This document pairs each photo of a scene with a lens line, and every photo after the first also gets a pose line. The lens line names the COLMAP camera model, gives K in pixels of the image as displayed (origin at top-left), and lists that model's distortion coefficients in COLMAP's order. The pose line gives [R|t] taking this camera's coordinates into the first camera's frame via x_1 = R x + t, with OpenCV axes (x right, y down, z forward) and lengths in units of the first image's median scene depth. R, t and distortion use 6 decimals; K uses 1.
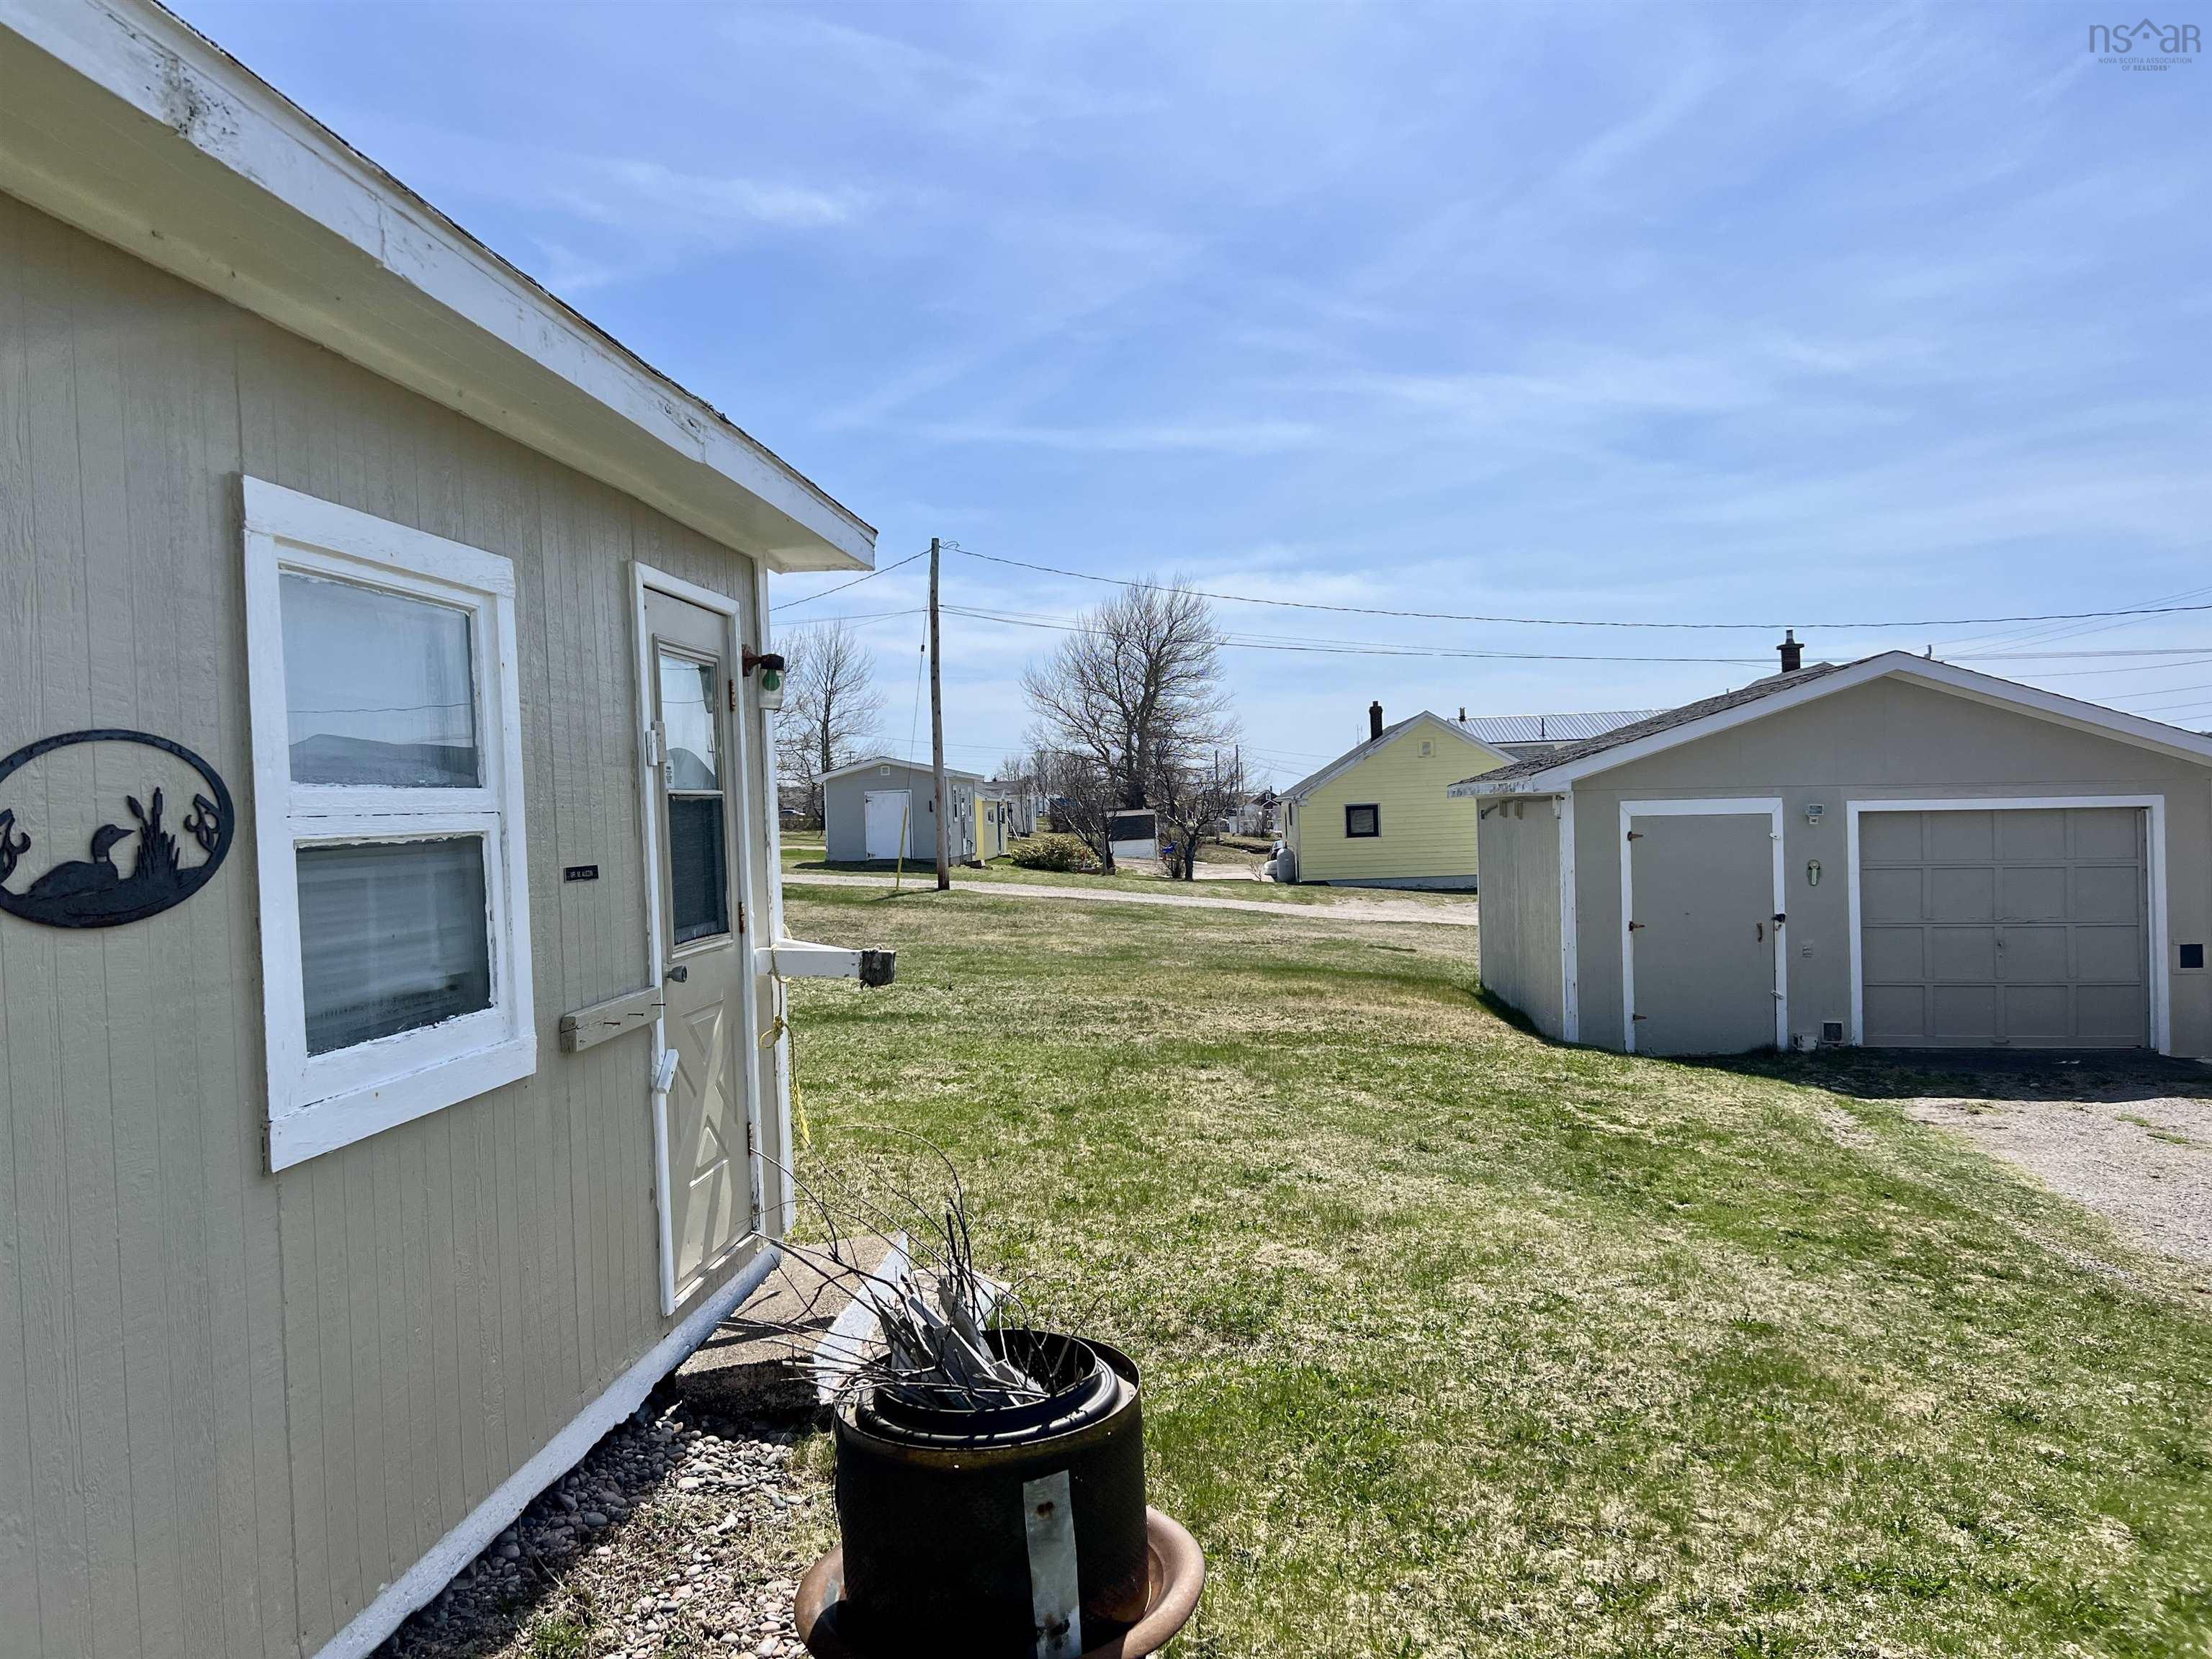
lens RADIAL K [[1669.9, 0, 1108.7], [0, 1669.9, 828.7], [0, 0, 1]] dist [0.012033, -0.018349]
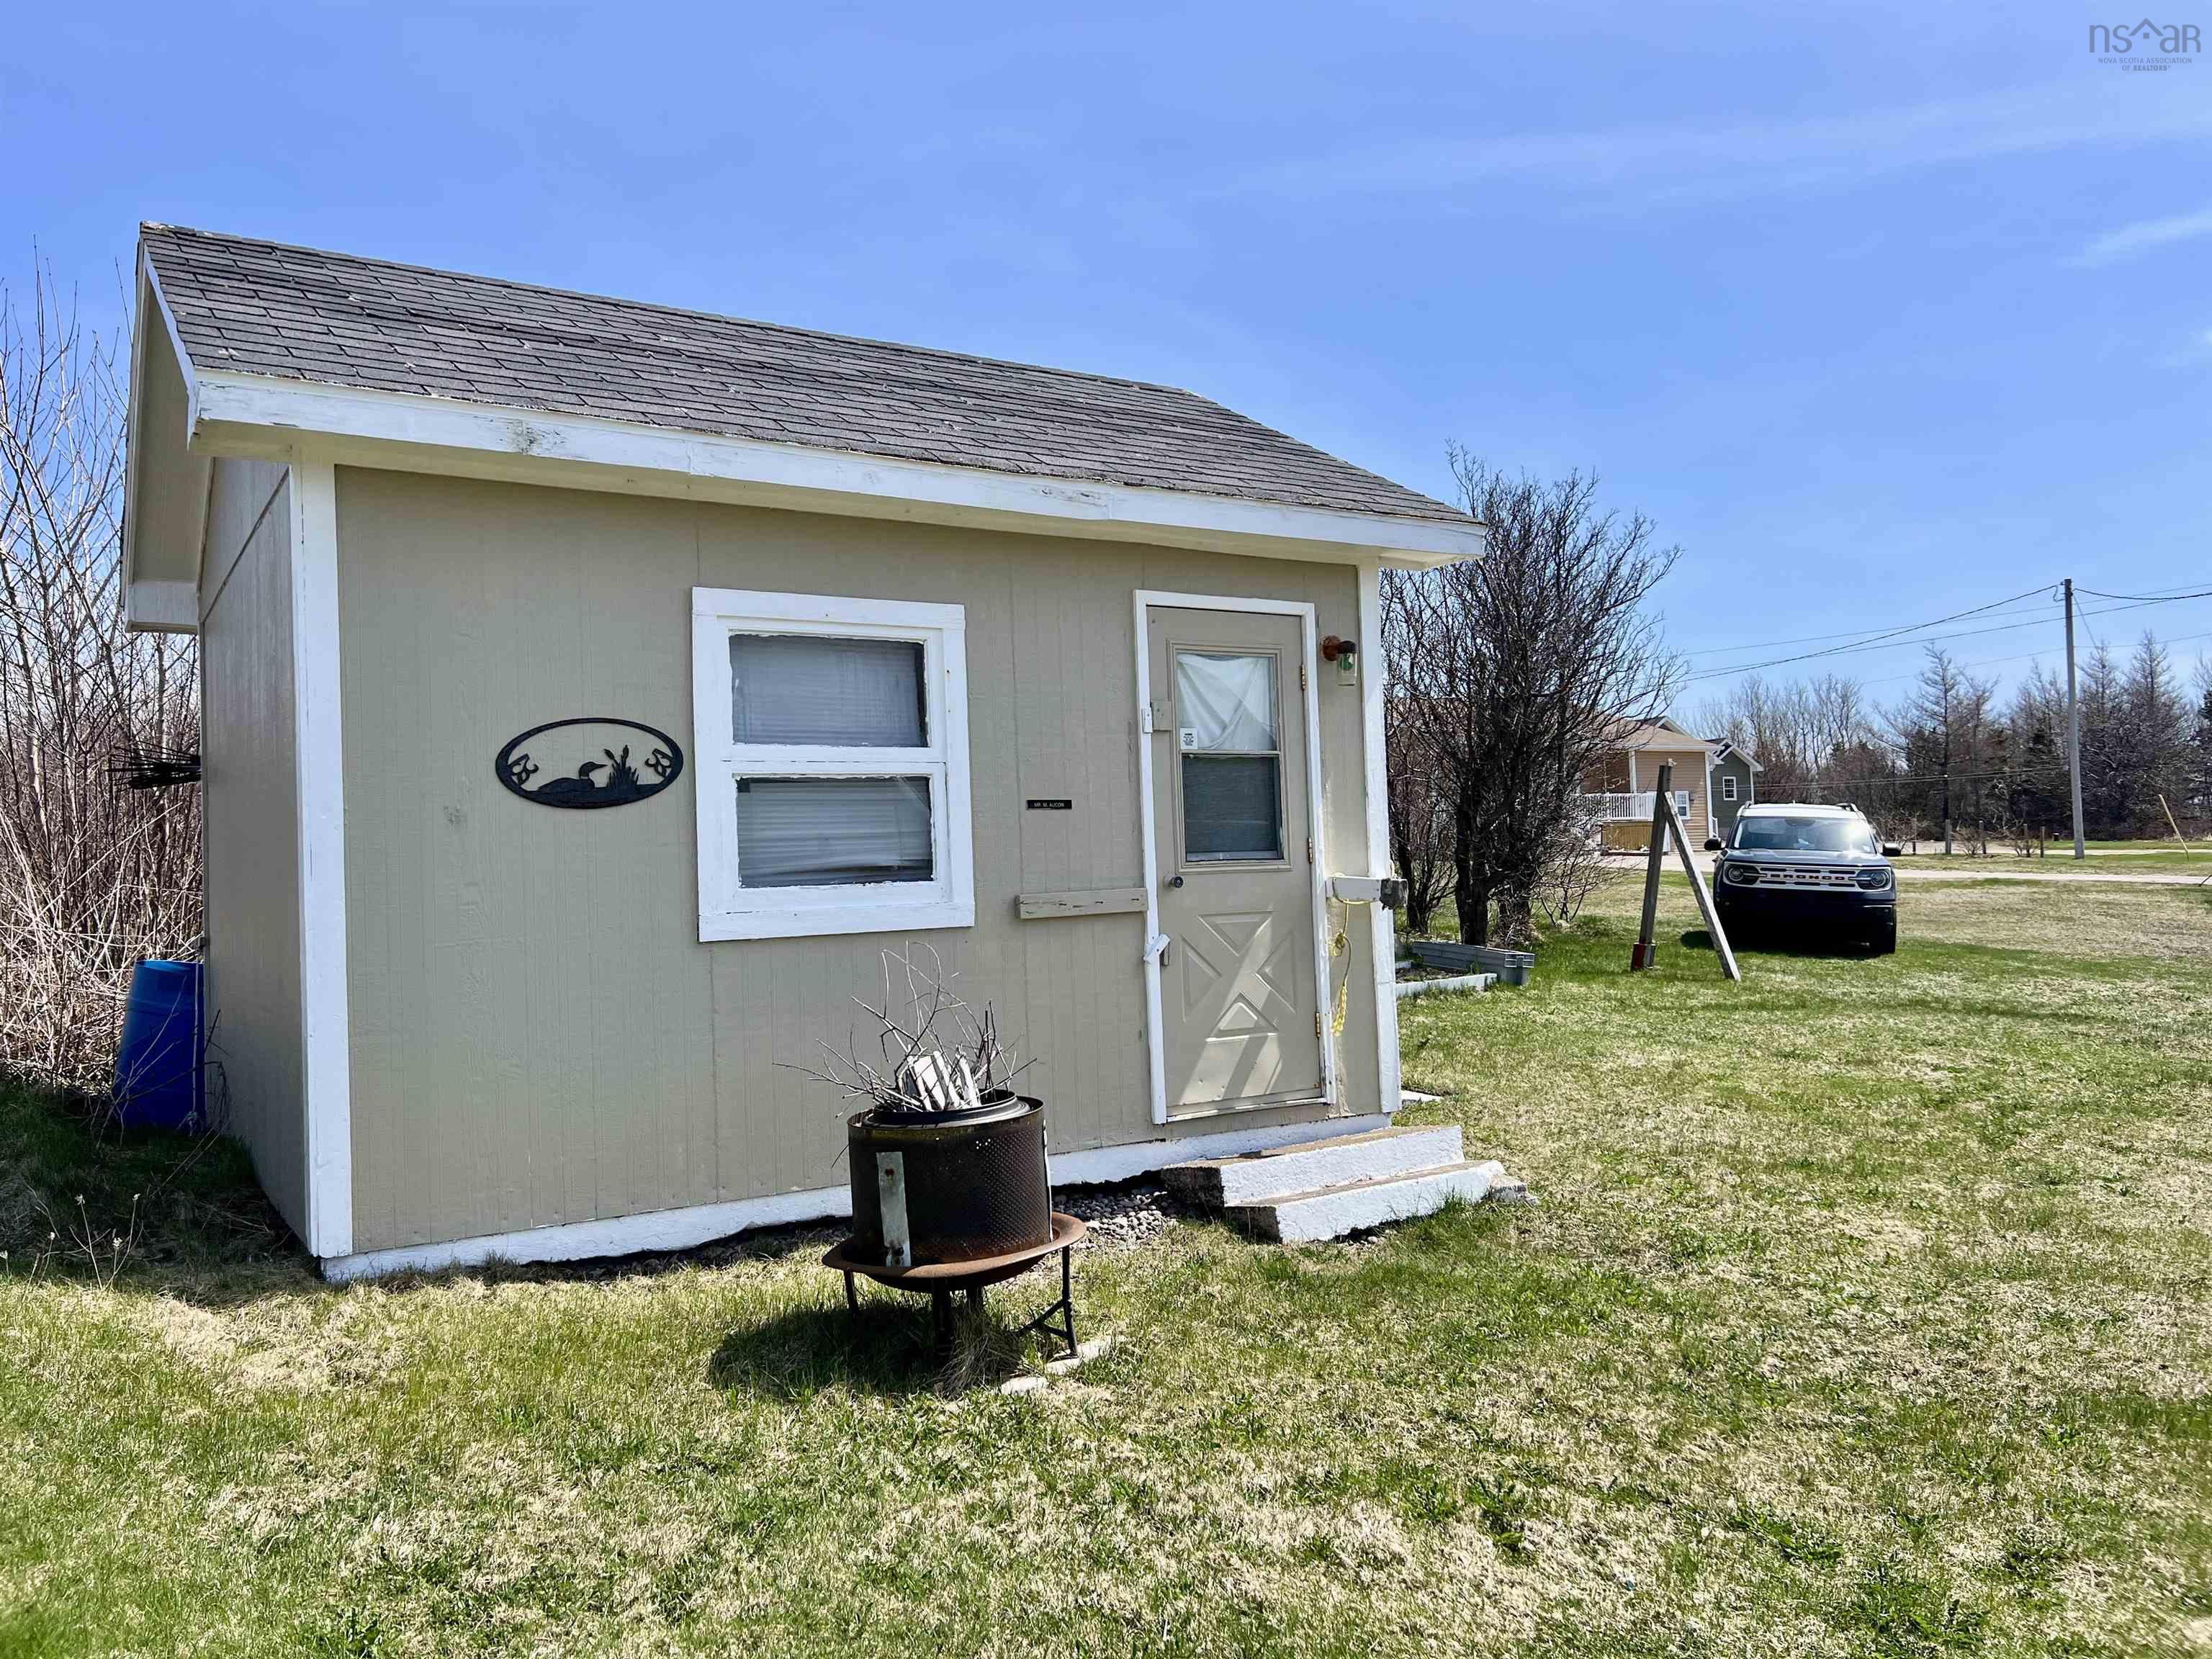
lens RADIAL K [[1669.9, 0, 1110.9], [0, 1669.9, 829.7], [0, 0, 1]] dist [0.012033, -0.018349]
pose [[0.614570, -0.003088, -0.788856, 1.291543], [-0.000937, 0.999989, -0.004645, 0.080216], [0.788862, 0.003594, 0.614560, 0.172349]]
